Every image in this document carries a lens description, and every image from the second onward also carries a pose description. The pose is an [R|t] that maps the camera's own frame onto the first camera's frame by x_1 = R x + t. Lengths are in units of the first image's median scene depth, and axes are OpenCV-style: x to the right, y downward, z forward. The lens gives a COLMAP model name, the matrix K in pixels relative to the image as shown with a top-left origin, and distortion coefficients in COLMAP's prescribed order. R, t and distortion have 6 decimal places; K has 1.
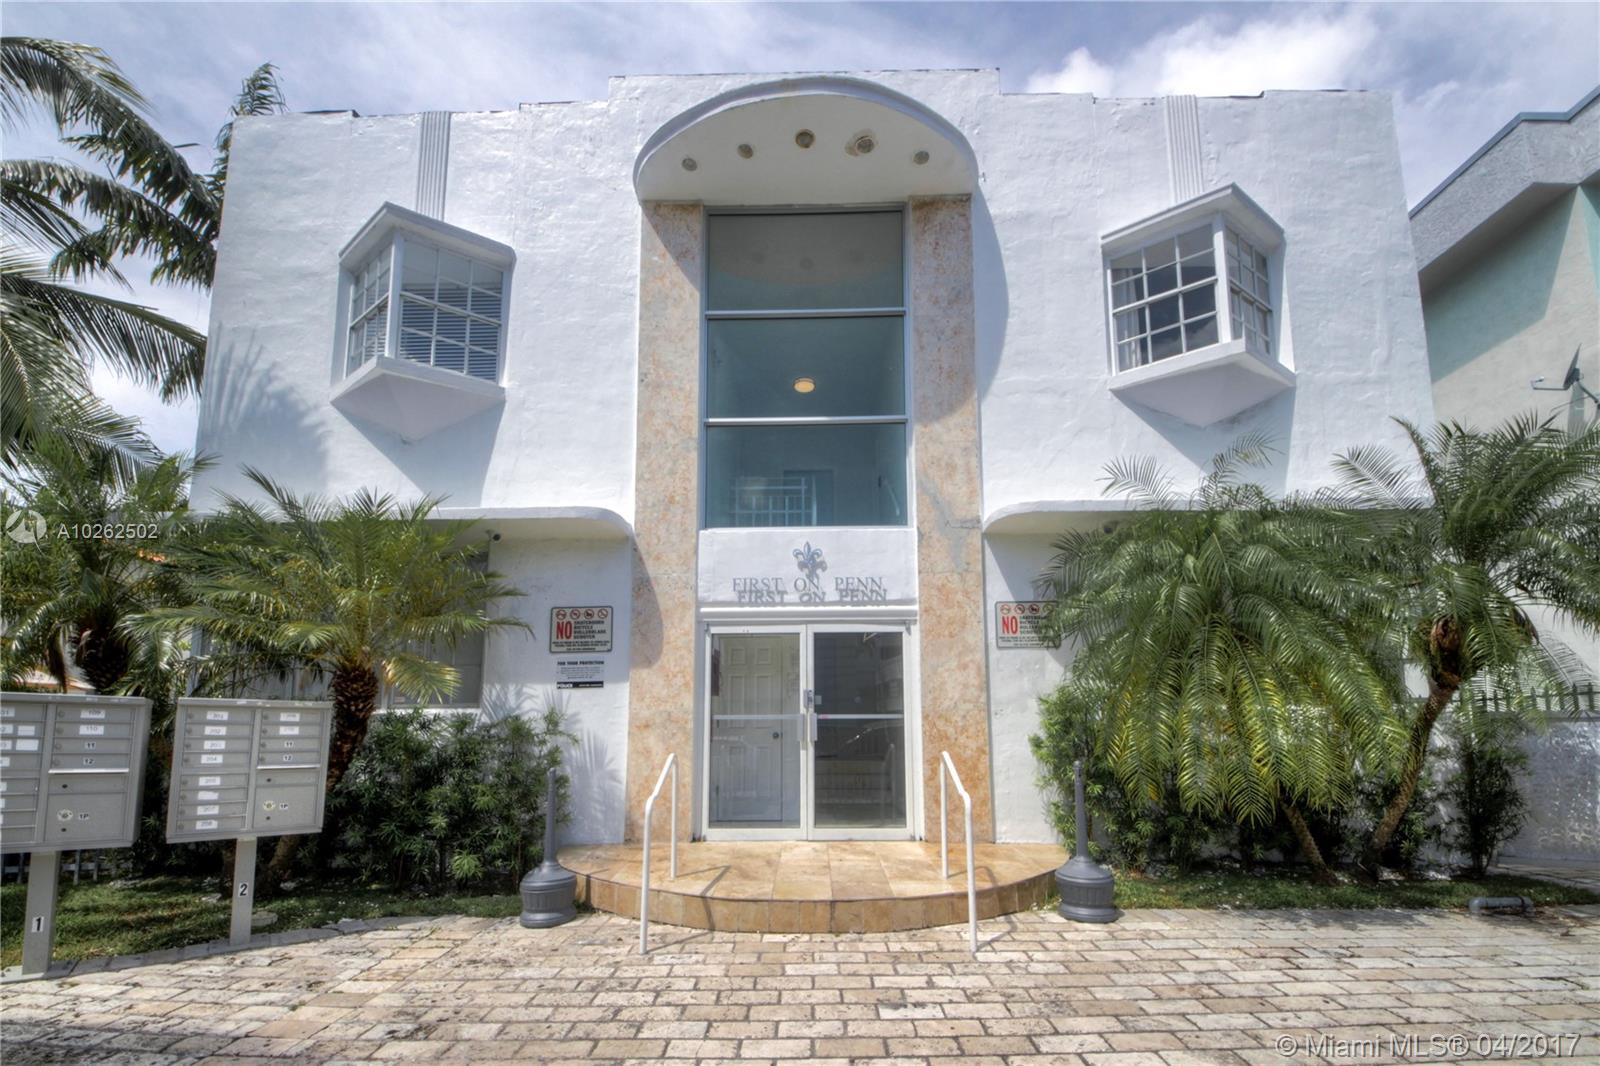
lens RADIAL K [[914.7, 0, 778.8], [0, 914.7, 584.8], [0, 0, 1]] dist [0.038934, -0.048698]
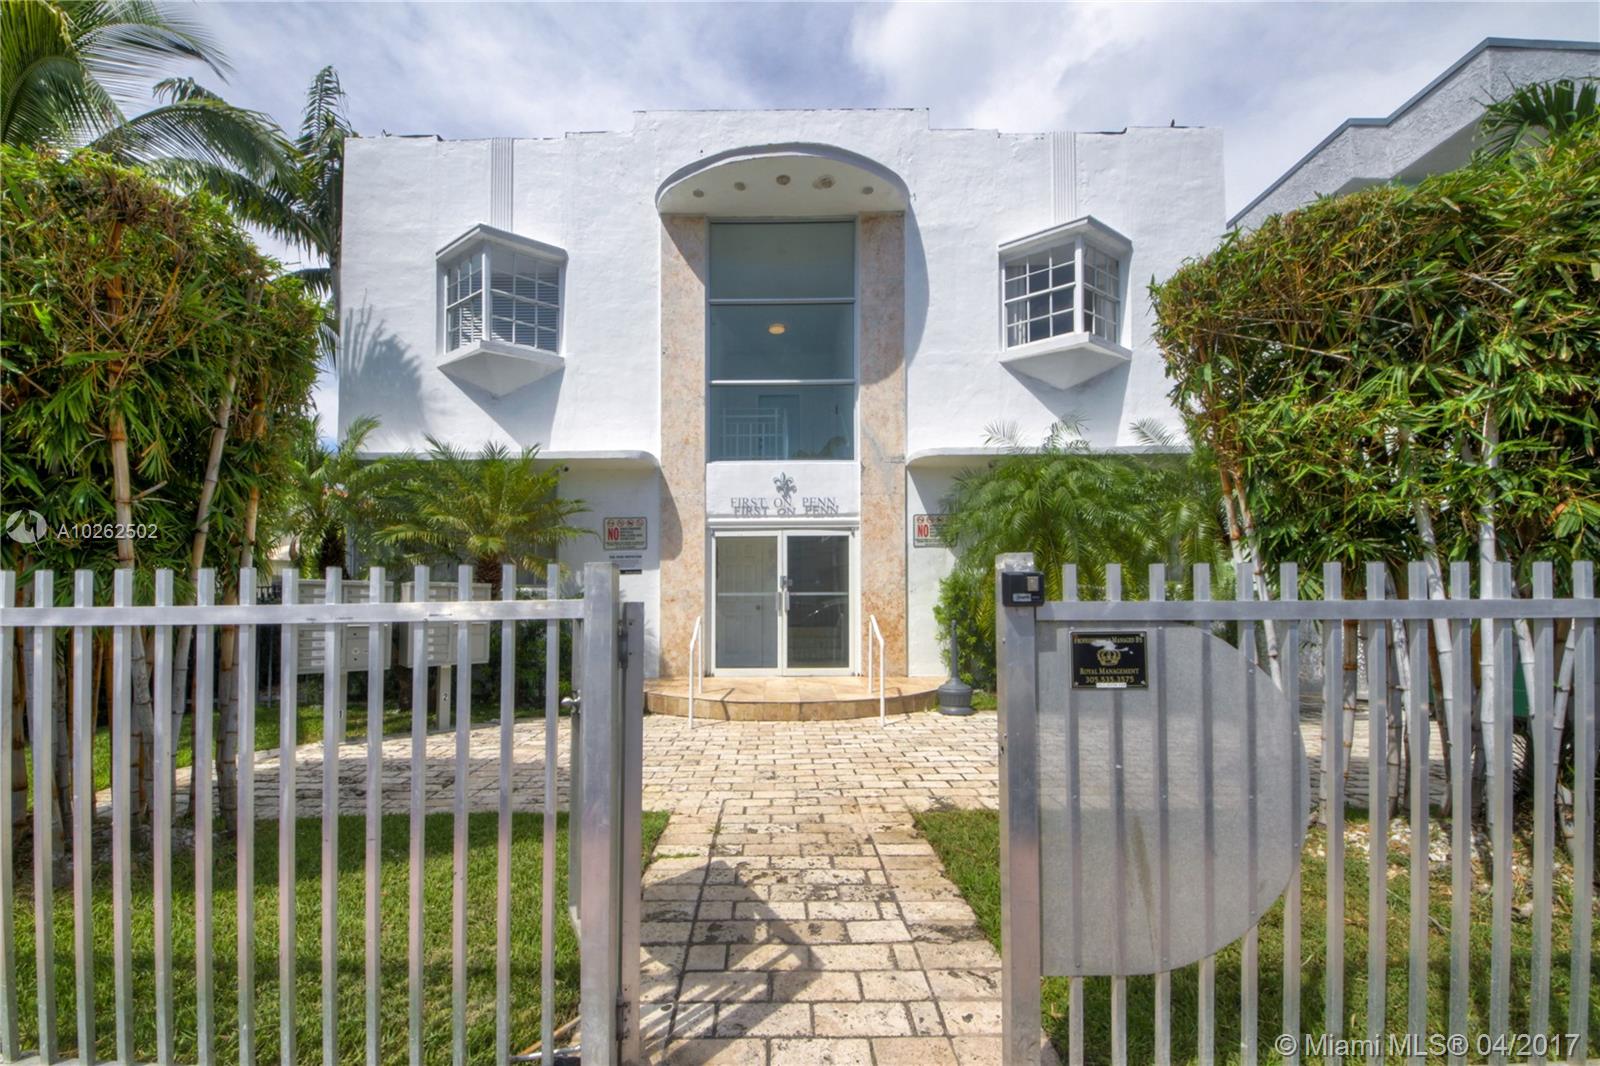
lens RADIAL K [[914.7, 0, 778.8], [0, 914.7, 584.8], [0, 0, 1]] dist [0.038934, -0.048698]
pose [[0.999068, -0.000579, 0.043150, -0.036518], [-0.004976, 0.991695, 0.128516, -0.055432], [-0.042866, -0.128611, 0.990768, -0.425308]]
